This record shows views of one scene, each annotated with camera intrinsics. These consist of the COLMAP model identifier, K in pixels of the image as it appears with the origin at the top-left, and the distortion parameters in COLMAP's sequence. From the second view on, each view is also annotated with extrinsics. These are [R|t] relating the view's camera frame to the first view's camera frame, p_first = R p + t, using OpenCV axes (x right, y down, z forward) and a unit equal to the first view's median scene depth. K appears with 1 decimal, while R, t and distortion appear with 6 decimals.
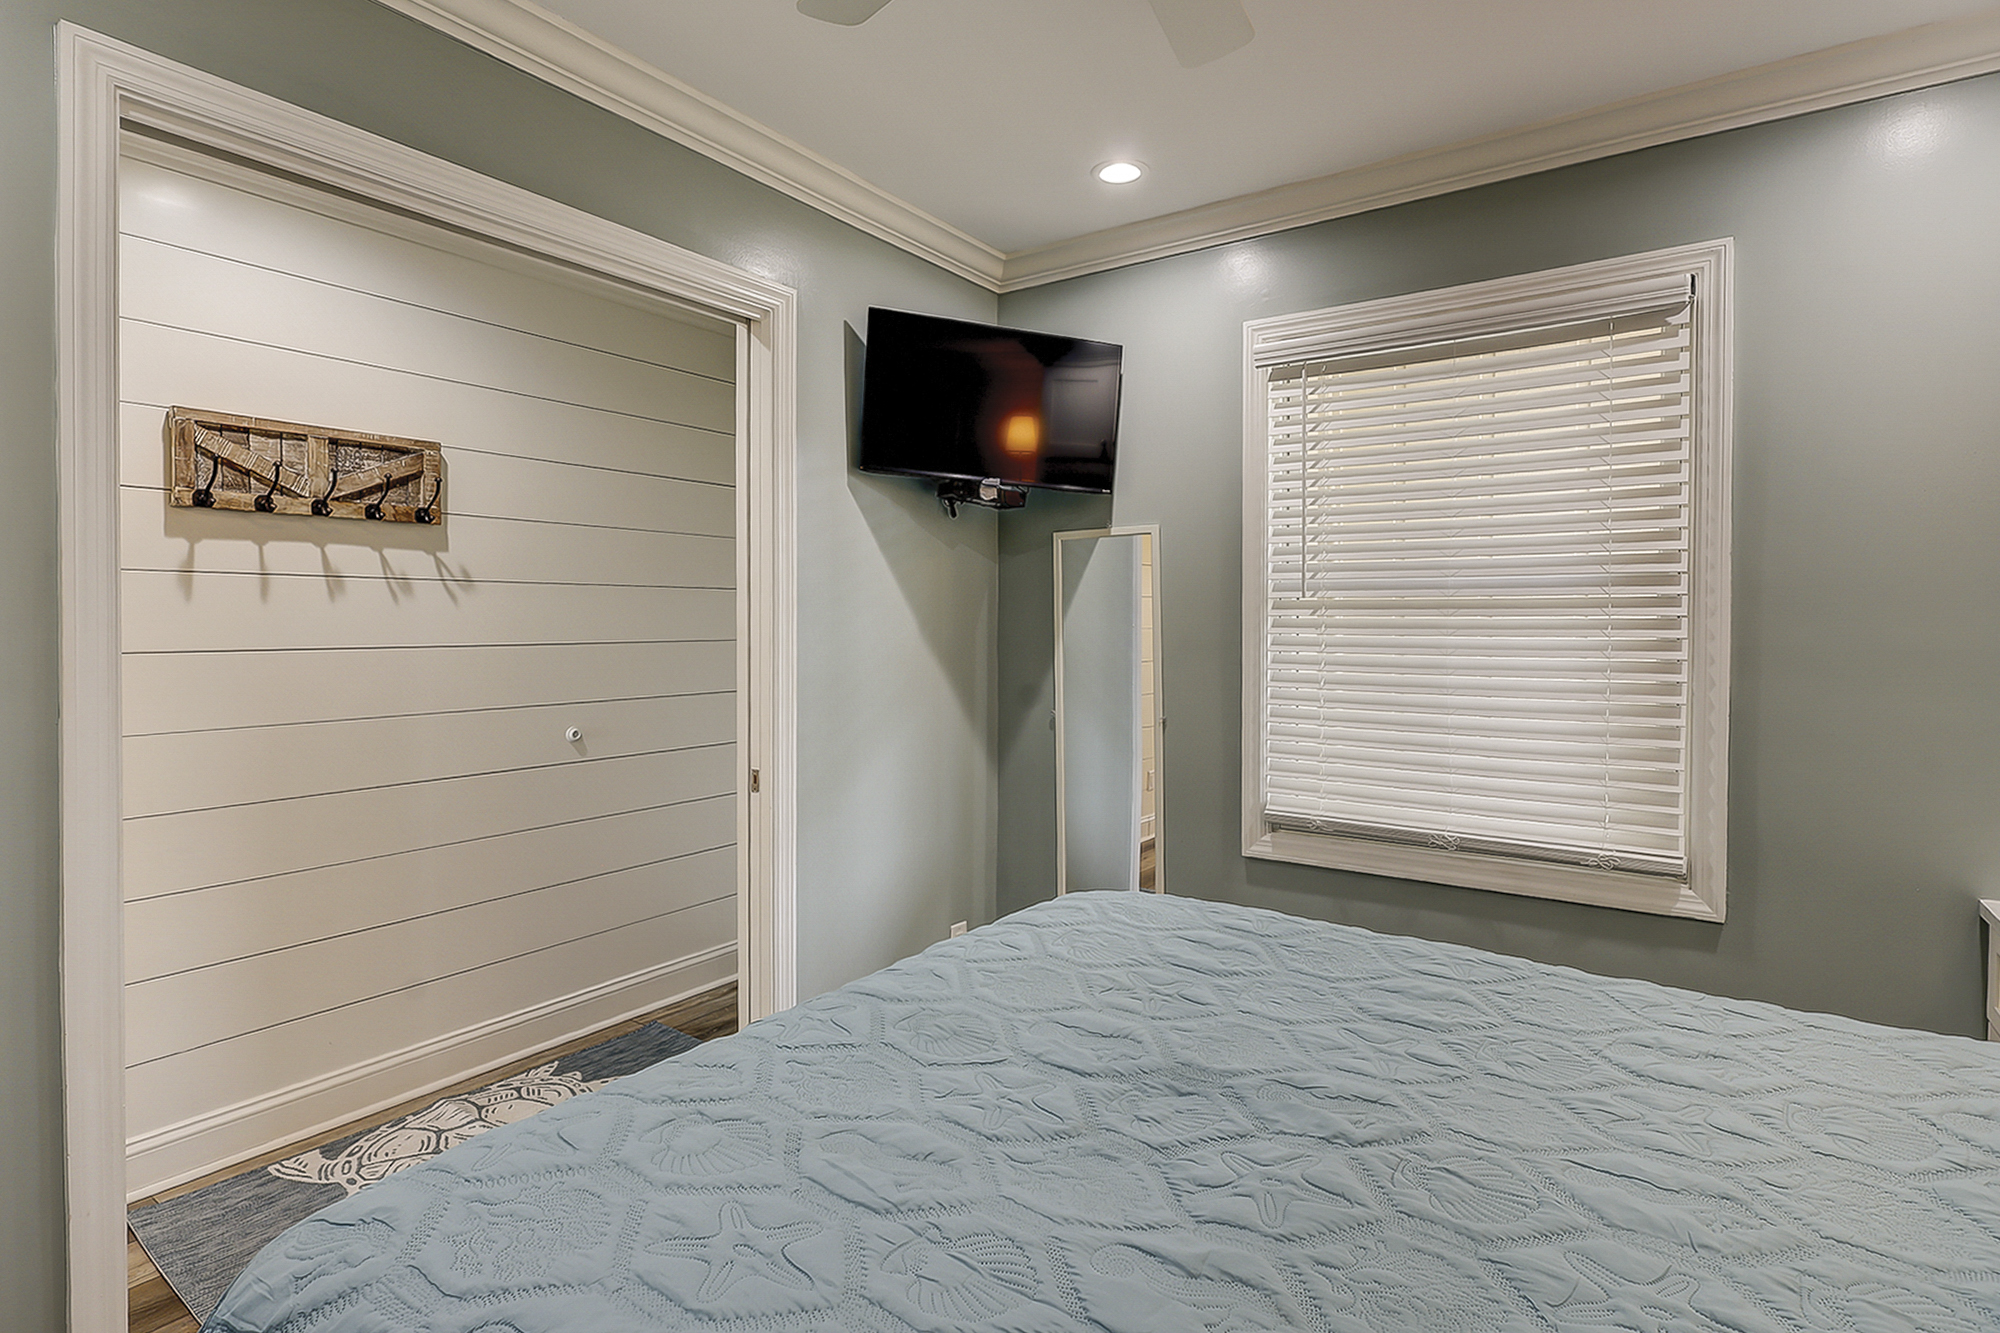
lens RADIAL K [[988.7, 0, 1002.3], [0, 988.7, 642.5], [0, 0, 1]] dist [-0.002073, 0.000343]
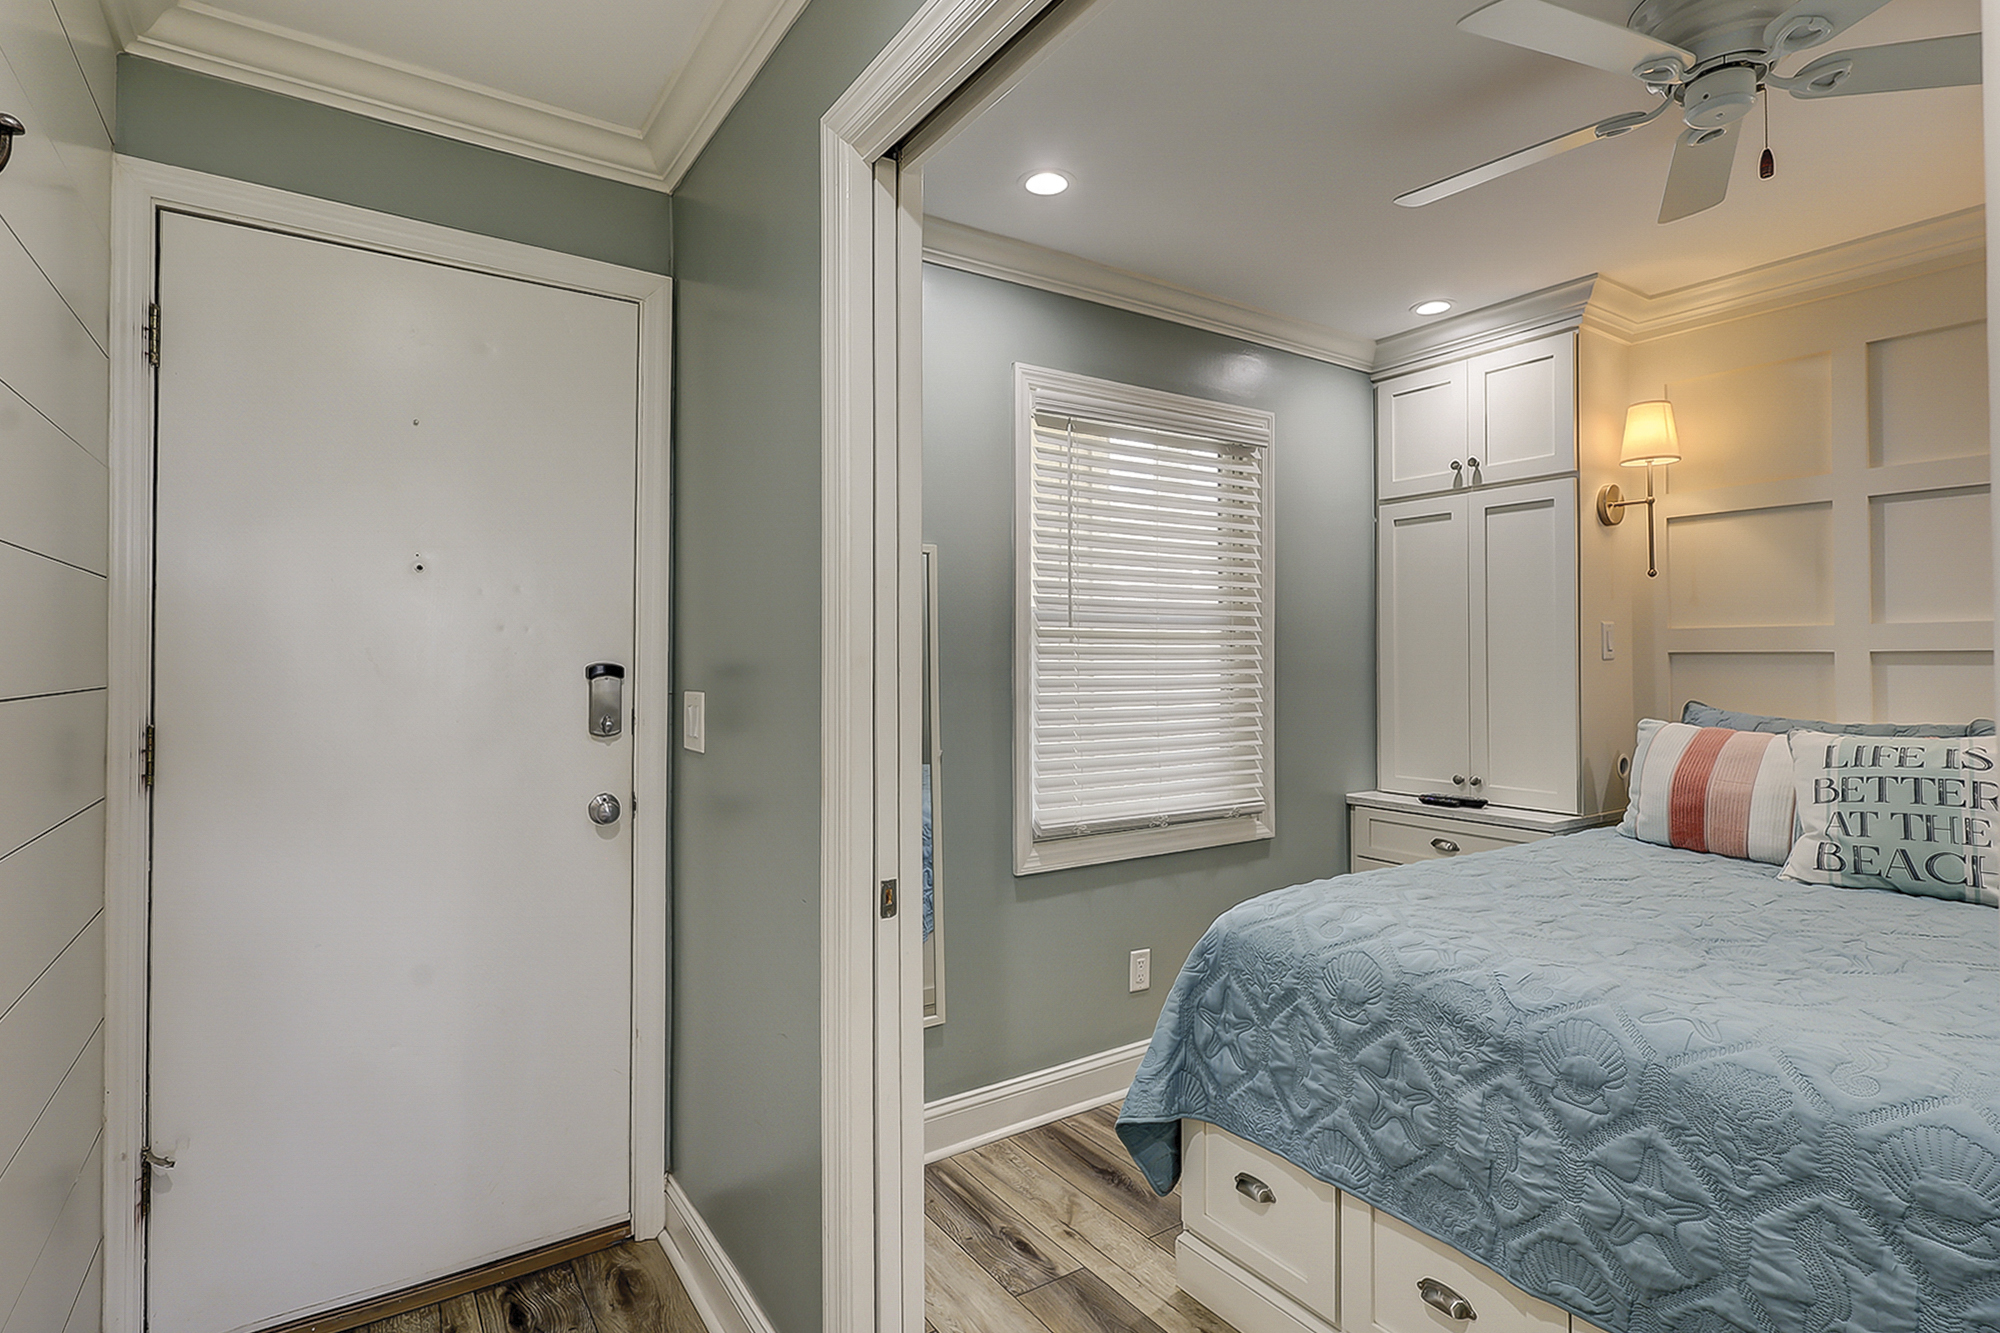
lens RADIAL K [[988.7, 0, 1002.3], [0, 988.7, 642.5], [0, 0, 1]] dist [-0.002073, 0.000343]
pose [[0.363838, 0.012998, 0.931371, -0.801137], [0.016371, 0.999659, -0.020347, -0.007864], [-0.931318, 0.022651, 0.363502, 0.697710]]
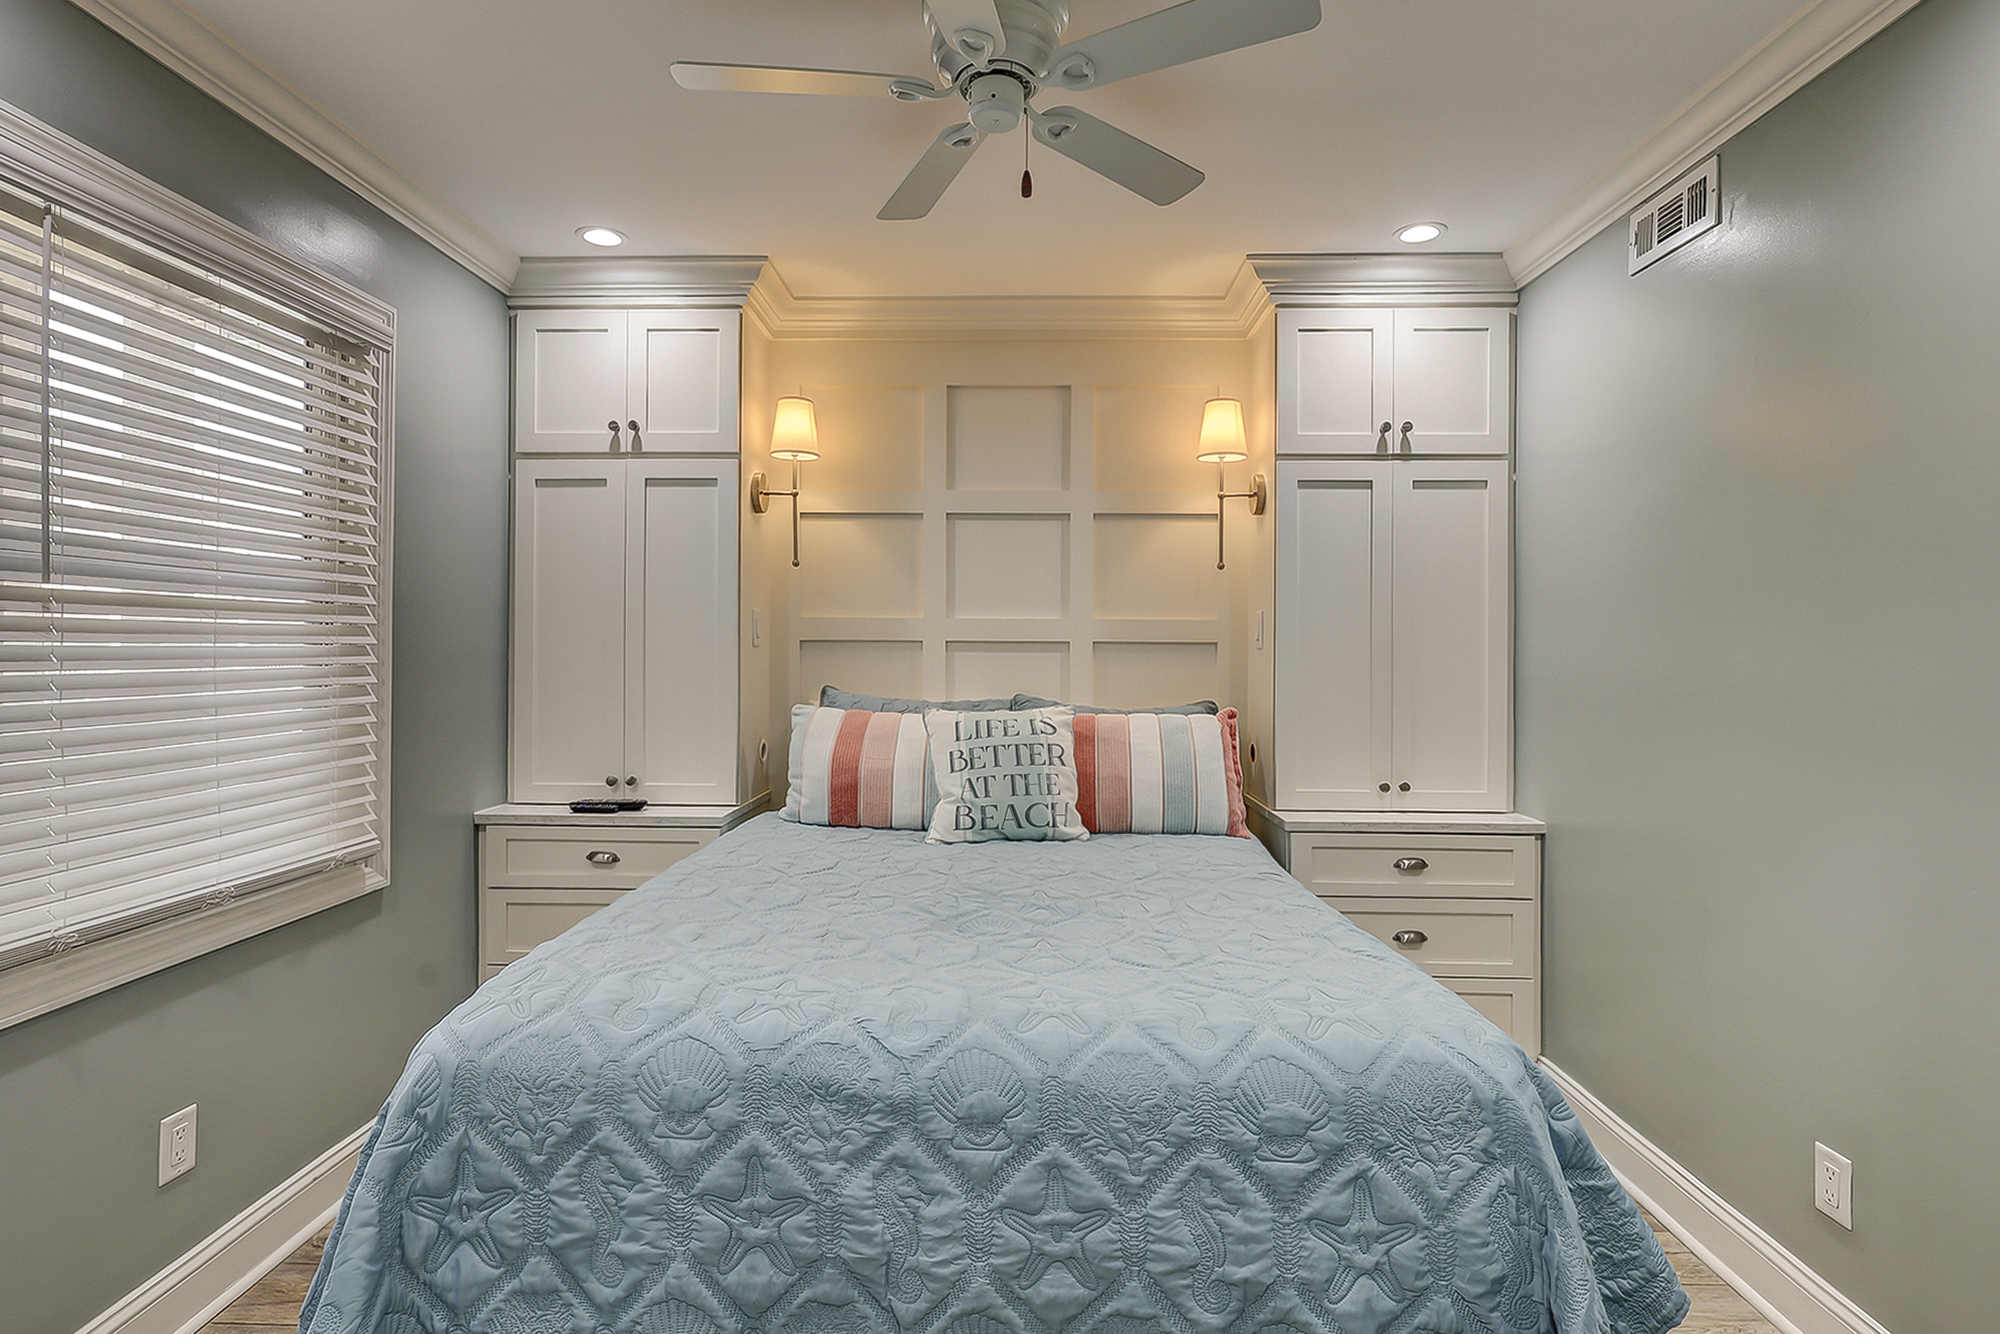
lens RADIAL K [[988.7, 0, 1002.3], [0, 988.7, 643.0], [0, 0, 1]] dist [-0.002073, 0.000343]
pose [[-0.543681, -0.002284, 0.839289, -0.565725], [0.005316, 0.999967, 0.006165, -0.009605], [-0.839275, 0.007813, -0.543651, 0.873805]]
